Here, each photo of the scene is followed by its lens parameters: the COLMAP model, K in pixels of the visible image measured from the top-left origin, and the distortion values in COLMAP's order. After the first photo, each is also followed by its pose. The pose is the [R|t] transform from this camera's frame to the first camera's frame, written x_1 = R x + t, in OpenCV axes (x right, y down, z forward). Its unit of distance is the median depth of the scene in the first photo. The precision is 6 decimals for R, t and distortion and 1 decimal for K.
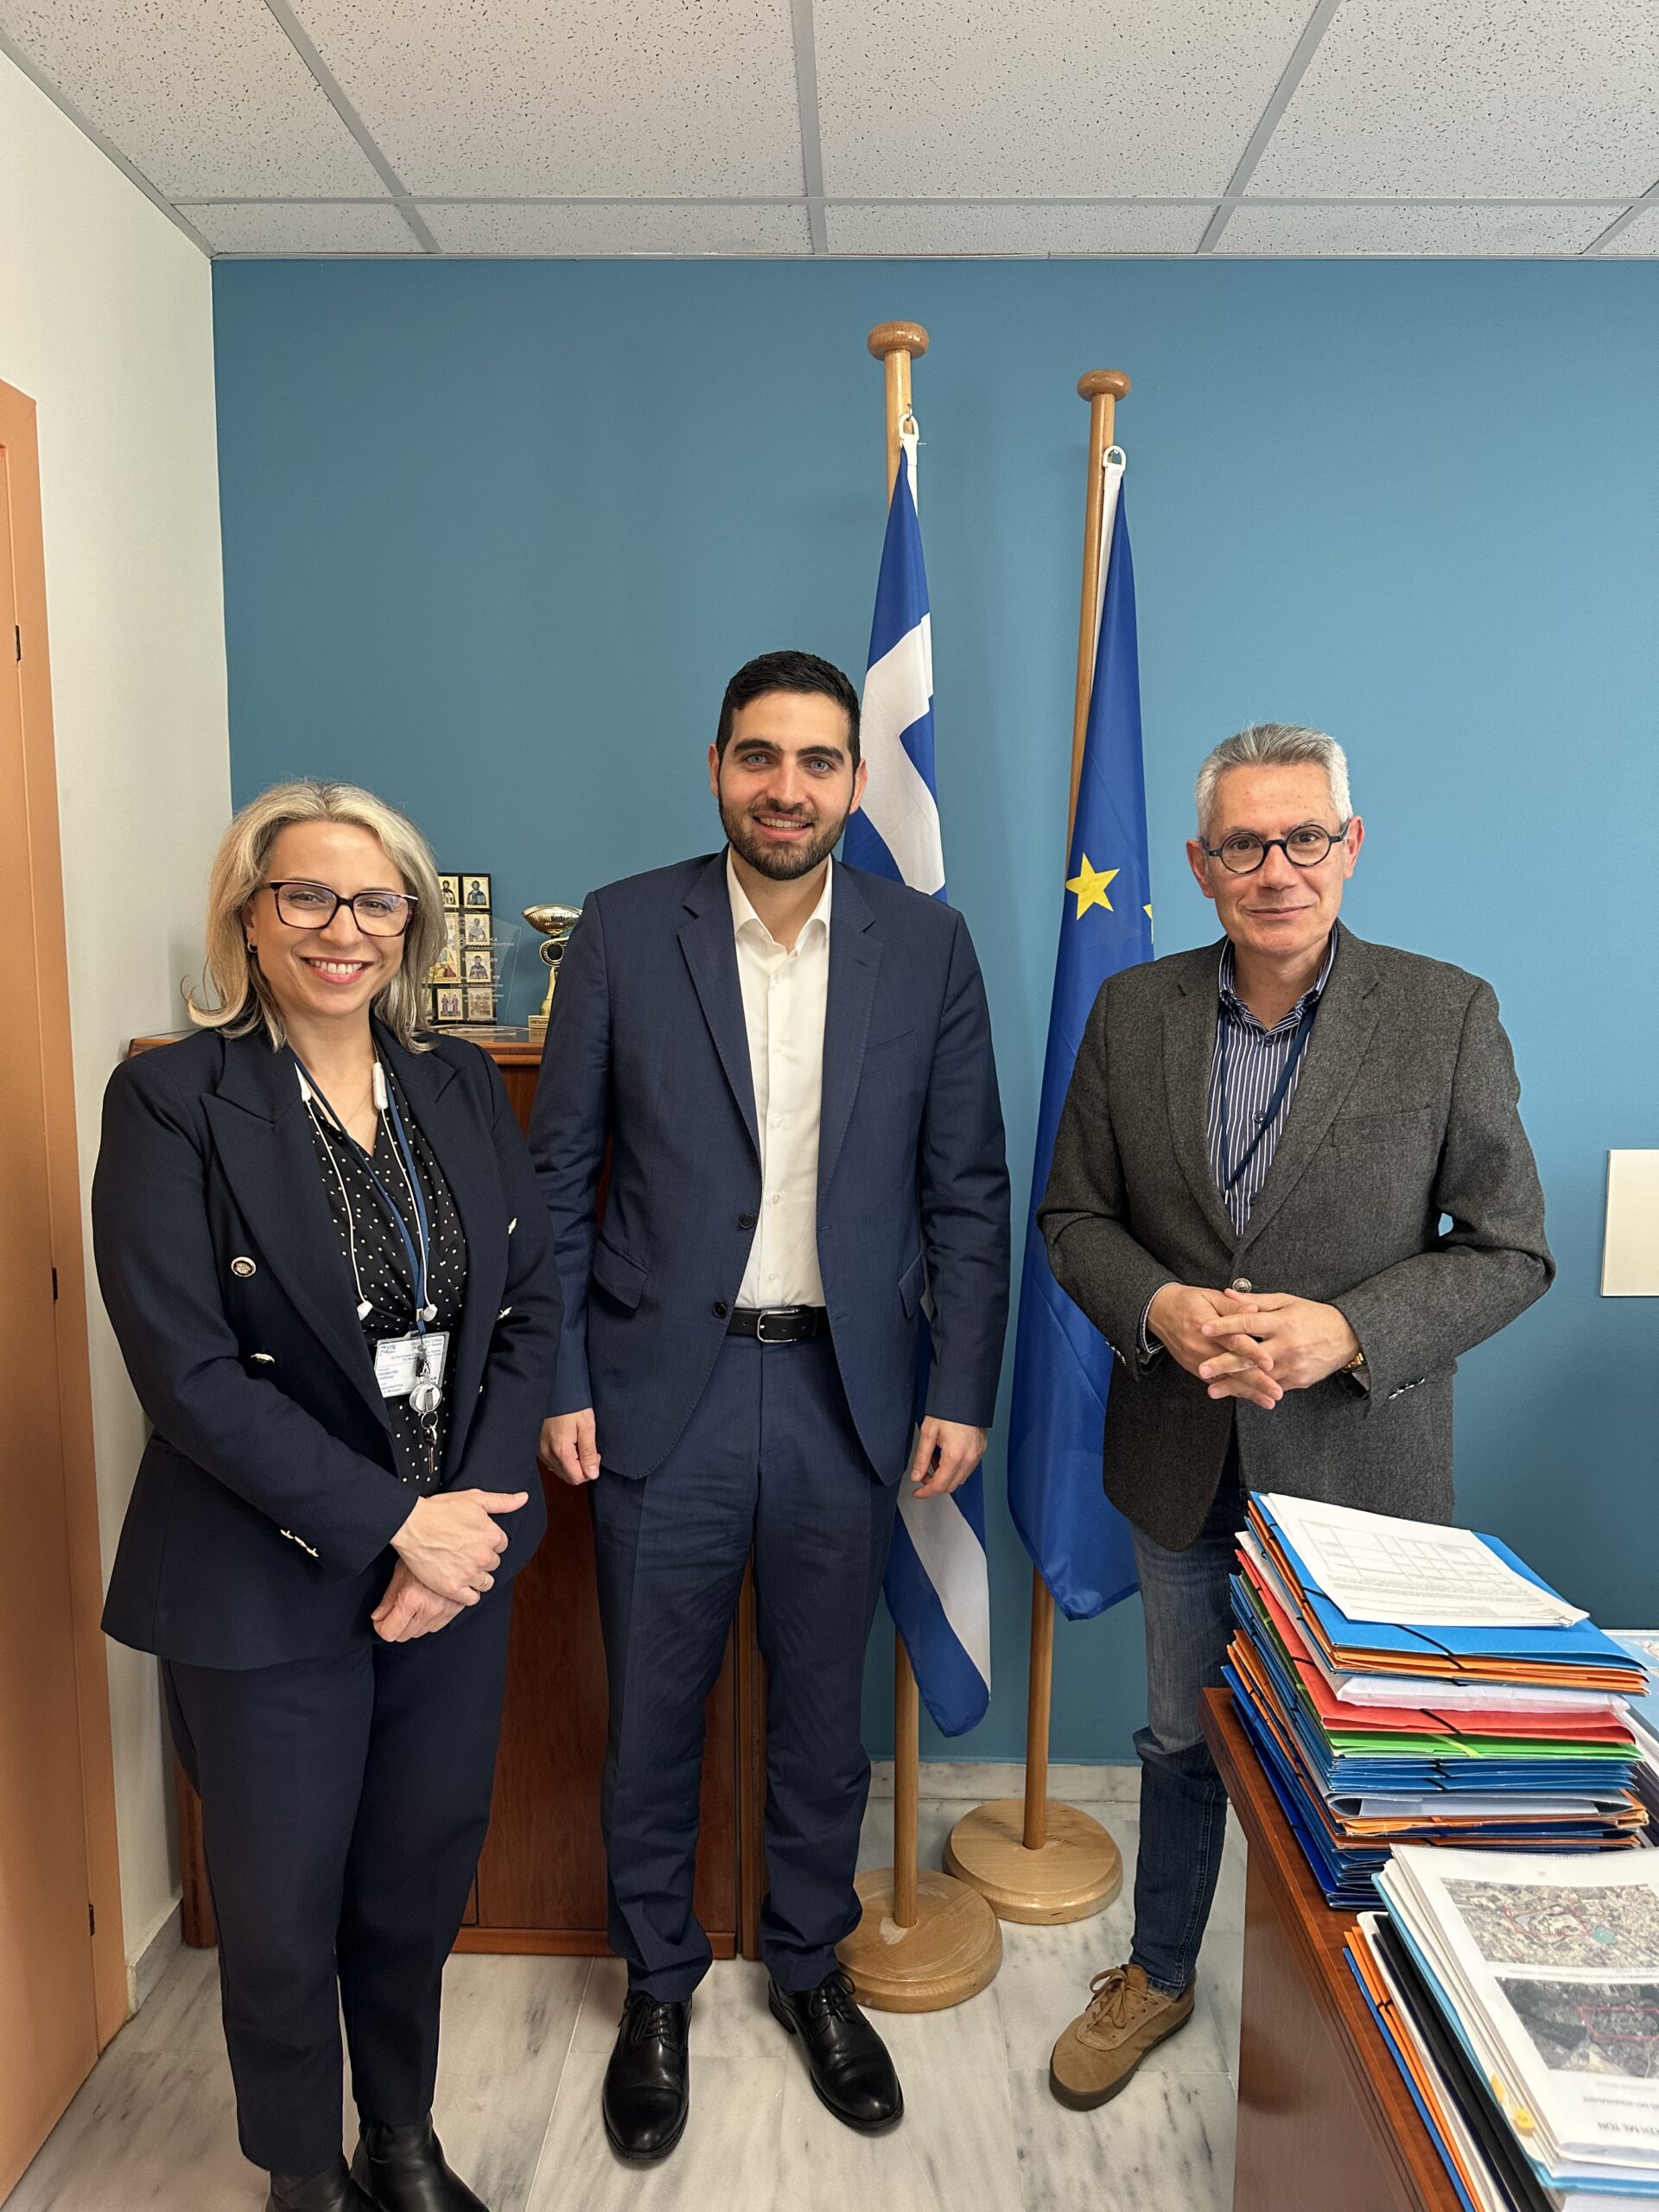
lens RADIAL K [[1571.0, 0, 829.2], [0, 1571.0, 1108.3], [0, 0, 1]] dist [-0.009191, -0.003550]
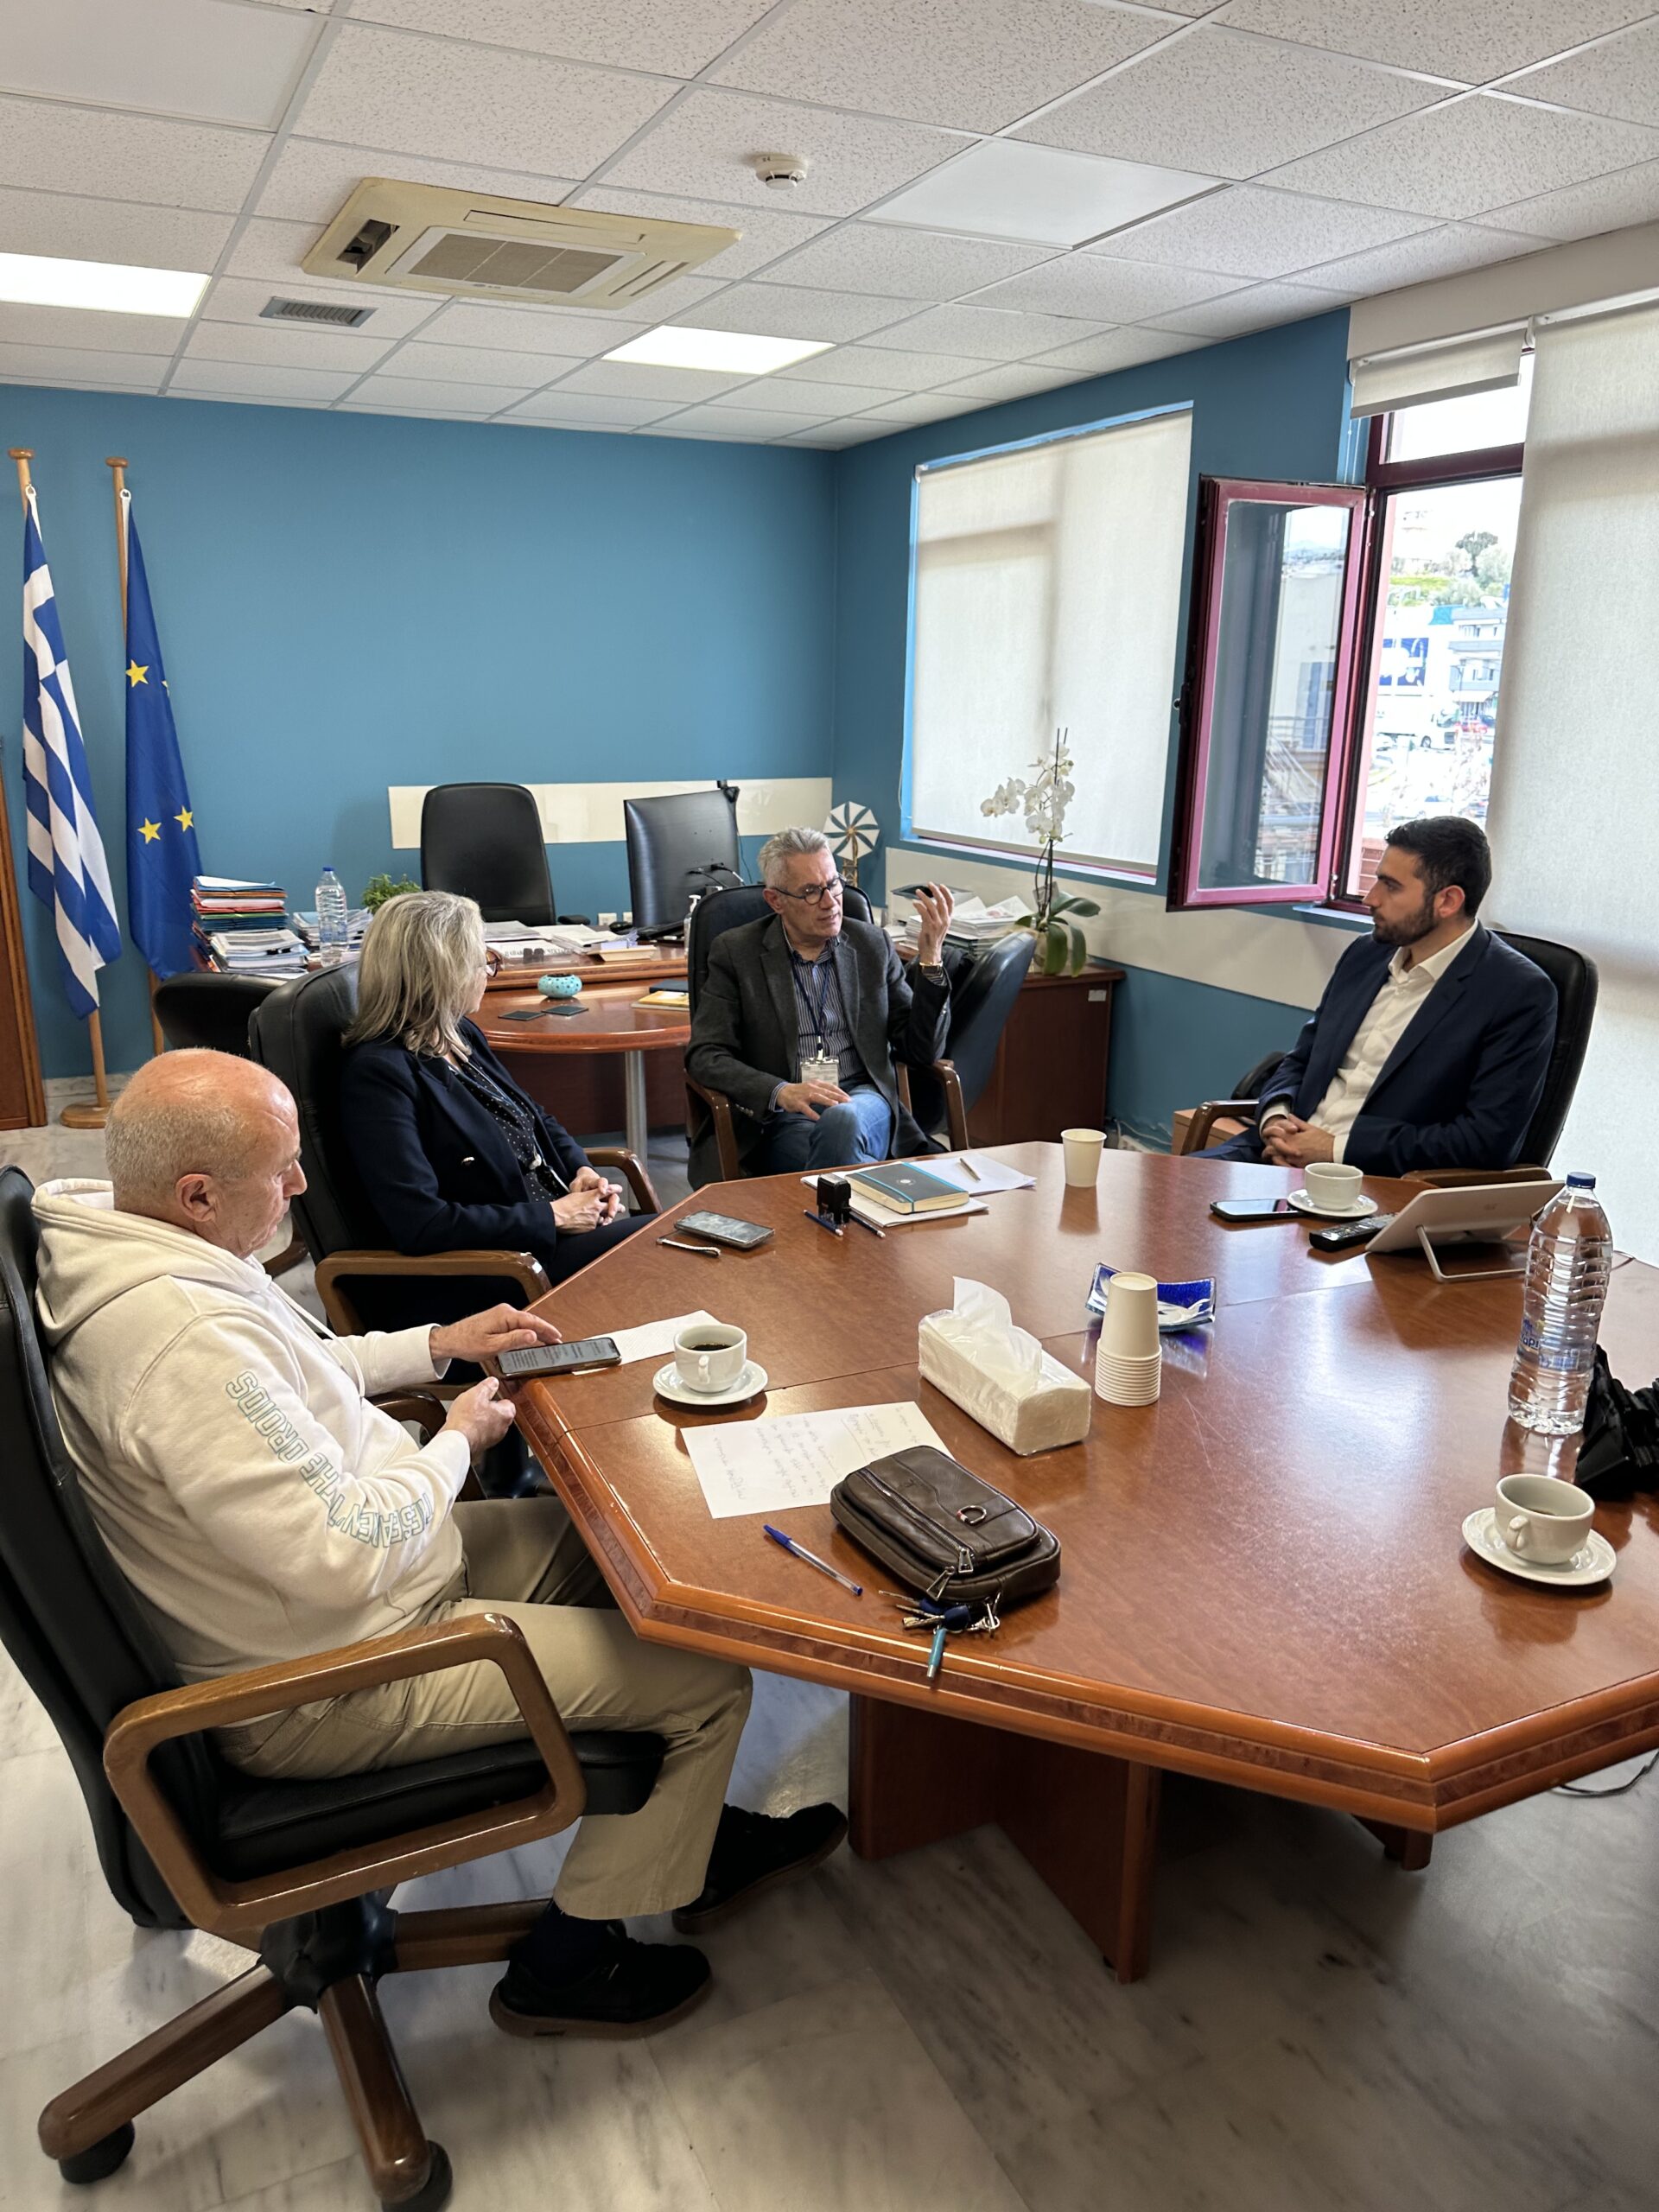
lens RADIAL K [[1571.0, 0, 827.0], [0, 1571.0, 1103.3], [0, 0, 1]] dist [-0.009191, -0.003550]
pose [[0.892921, -0.107492, 0.437192, -0.010096], [0.050131, 0.988779, 0.140723, 0.227198], [-0.447413, -0.103737, 0.888291, -1.688474]]
